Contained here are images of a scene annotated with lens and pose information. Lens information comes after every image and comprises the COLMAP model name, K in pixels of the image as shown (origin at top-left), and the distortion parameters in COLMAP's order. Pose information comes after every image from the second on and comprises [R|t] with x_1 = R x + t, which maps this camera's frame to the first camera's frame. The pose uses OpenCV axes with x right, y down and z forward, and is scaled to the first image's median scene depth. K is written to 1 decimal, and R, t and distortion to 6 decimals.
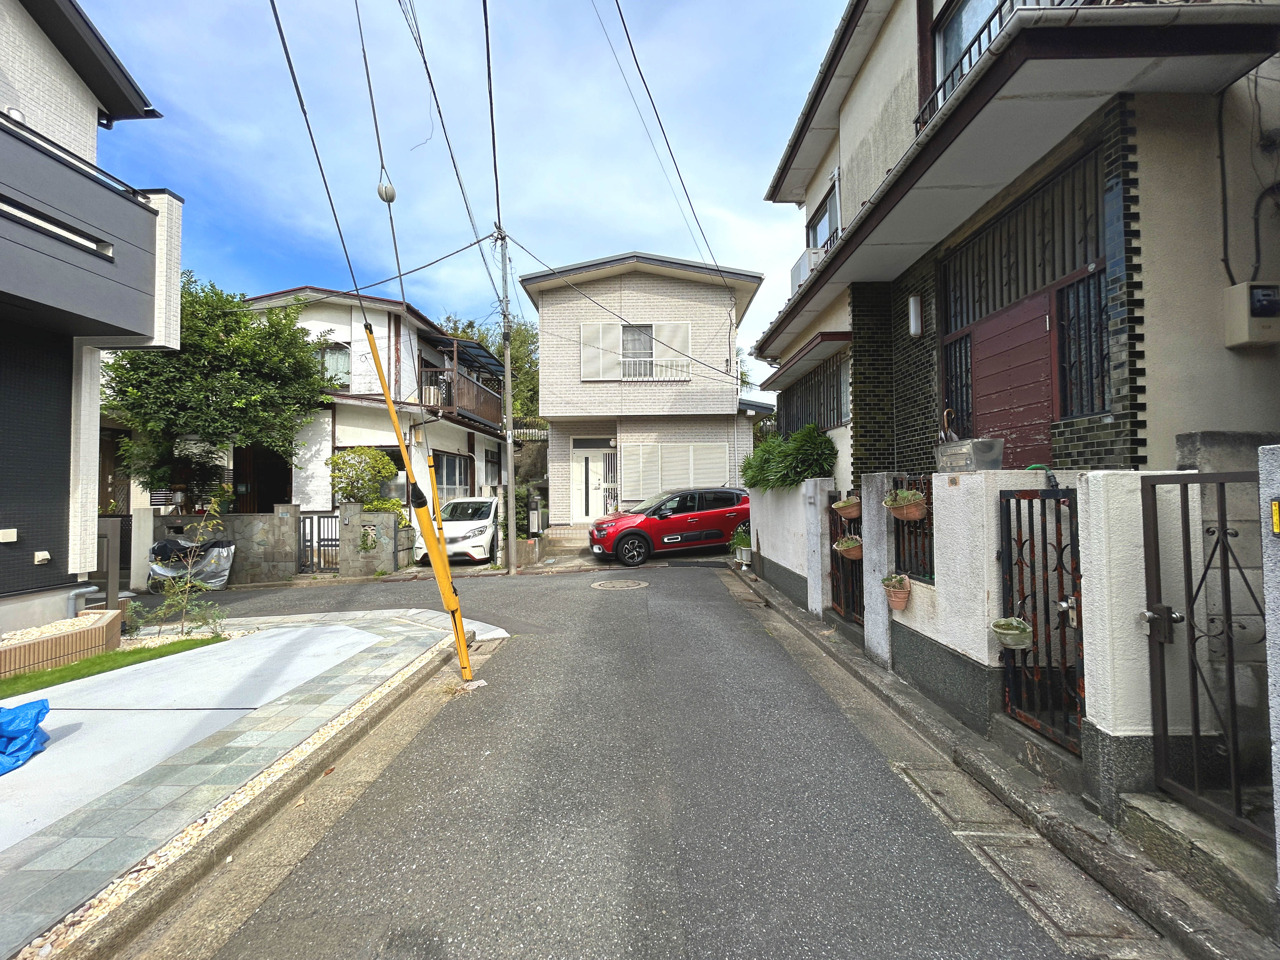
lens RADIAL K [[517.8, 0, 640.0], [0, 517.8, 480.0], [0, 0, 1]] dist [0.000391, 0.000625]
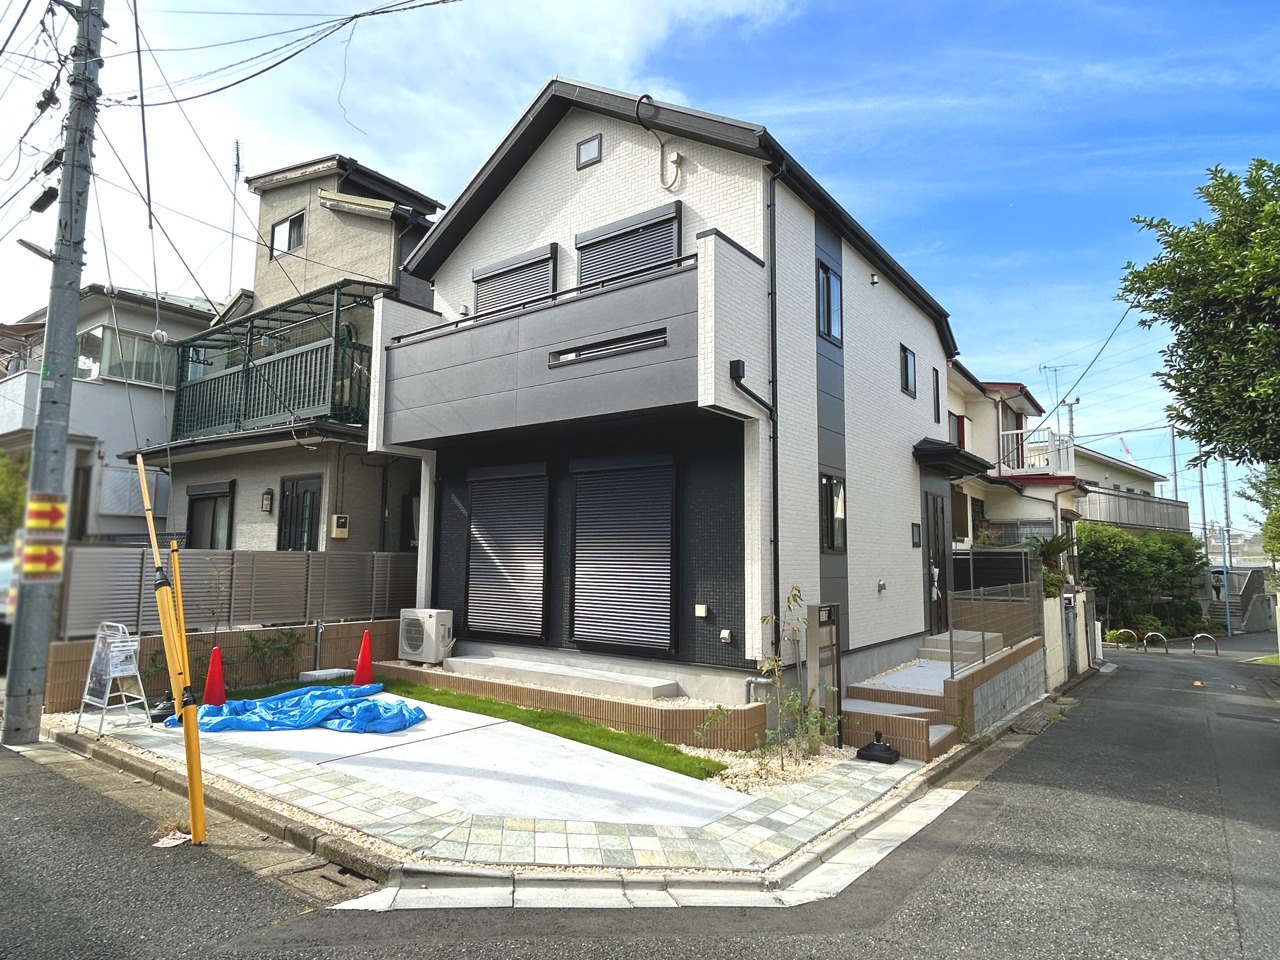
lens RADIAL K [[741.8, 0, 640.0], [0, 741.8, 480.0], [0, 0, 1]] dist [-0.002398, -0.001553]
pose [[-0.580602, -0.076802, -0.810557, 0.152520], [0.014193, 0.994435, -0.104391, -0.007255], [0.814063, -0.072115, -0.576281, 1.654186]]
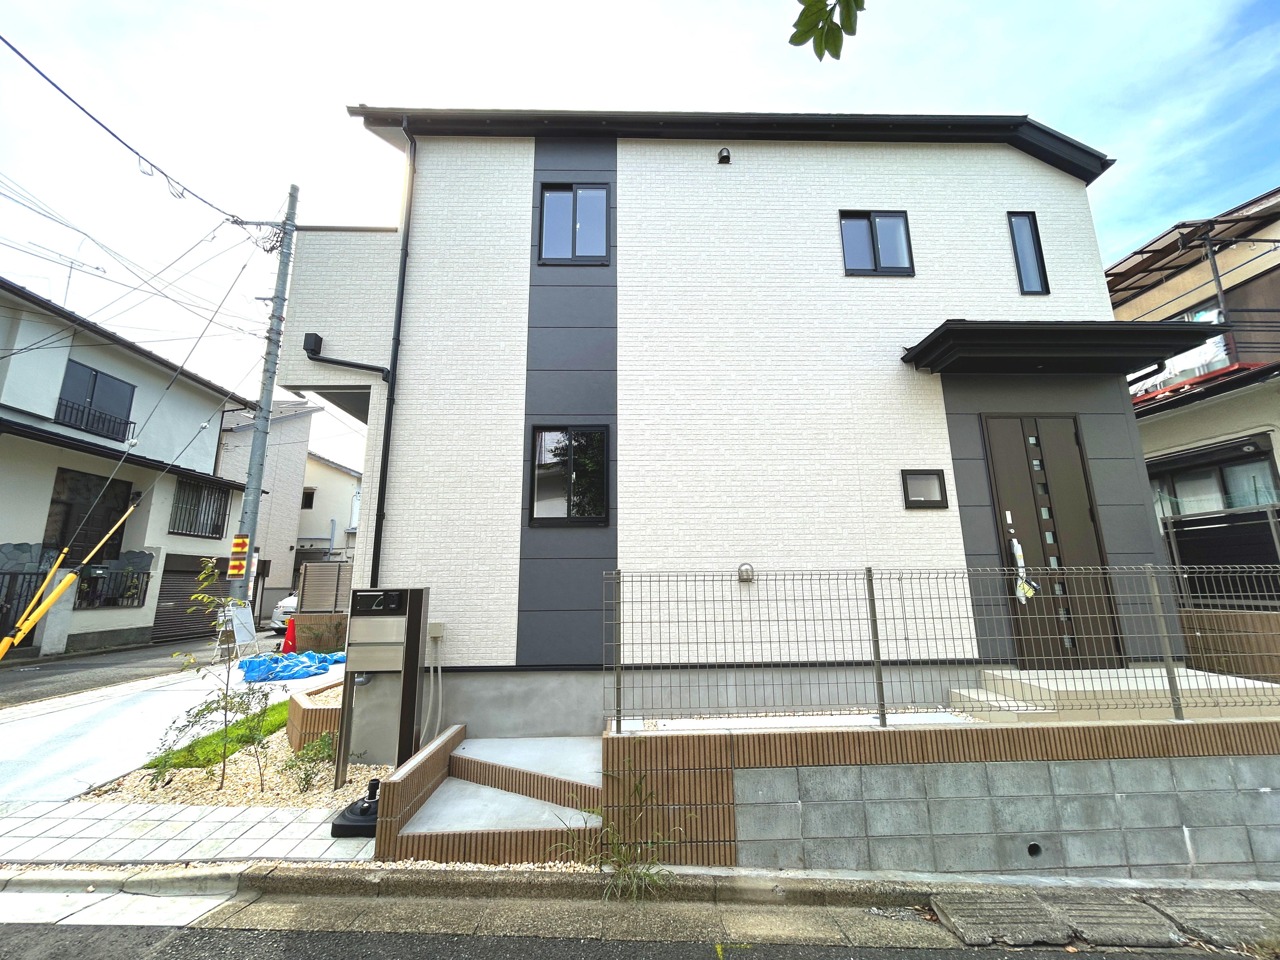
lens RADIAL K [[517.8, 0, 640.0], [0, 517.8, 480.0], [0, 0, 1]] dist [0.000391, 0.000625]
pose [[-0.998665, 0.015177, -0.049372, -1.503388], [0.025475, 0.976241, -0.215184, 0.098826], [0.044933, -0.216155, -0.975325, 1.898913]]
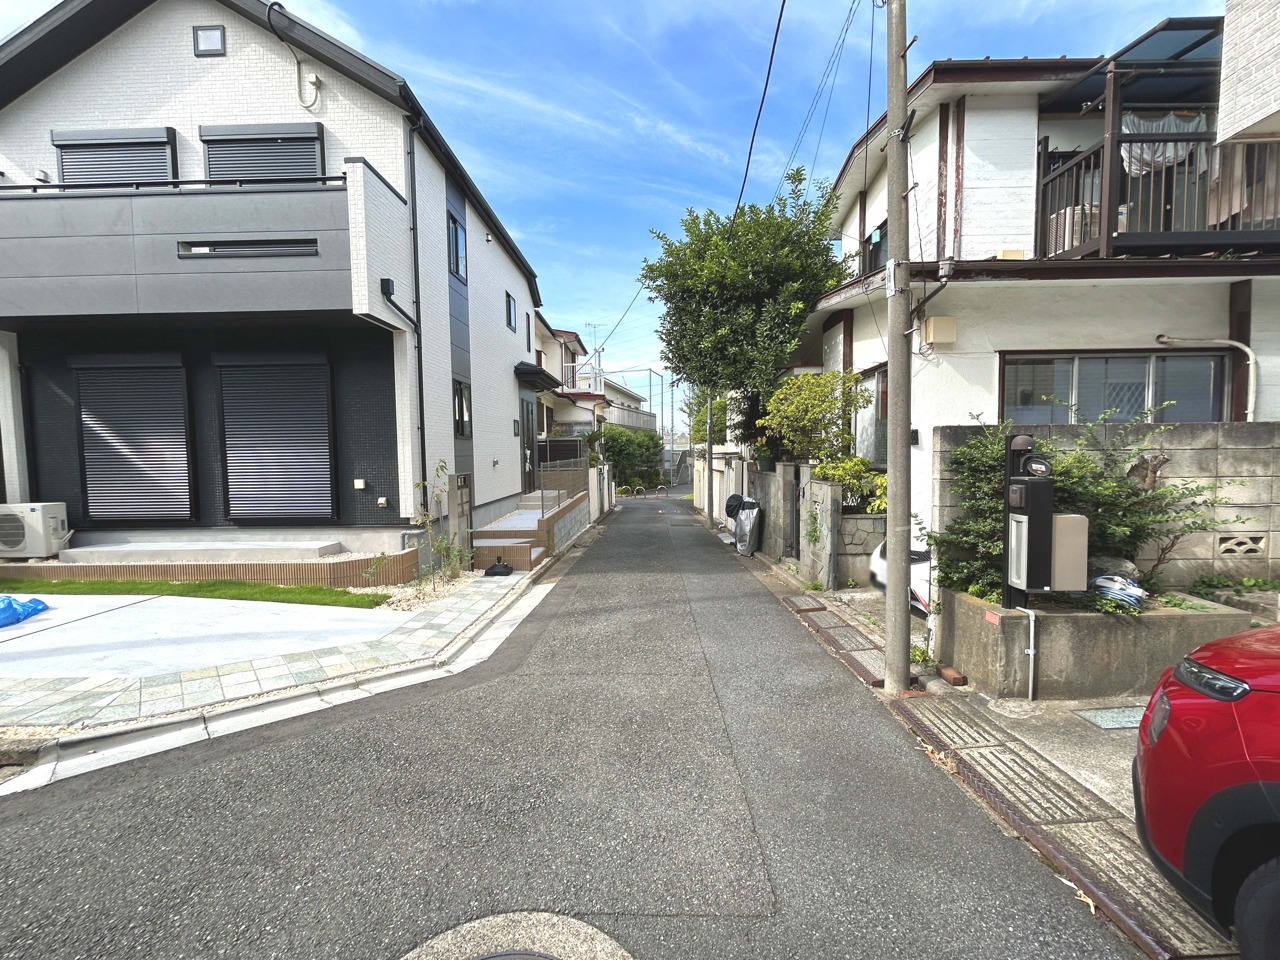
lens RADIAL K [[517.8, 0, 640.0], [0, 517.8, 480.0], [0, 0, 1]] dist [0.000391, 0.000625]
pose [[-0.001085, 0.068201, -0.997671, 0.154754], [0.034781, 0.997071, 0.068122, 0.024641], [0.999394, -0.034626, -0.003454, 1.590335]]
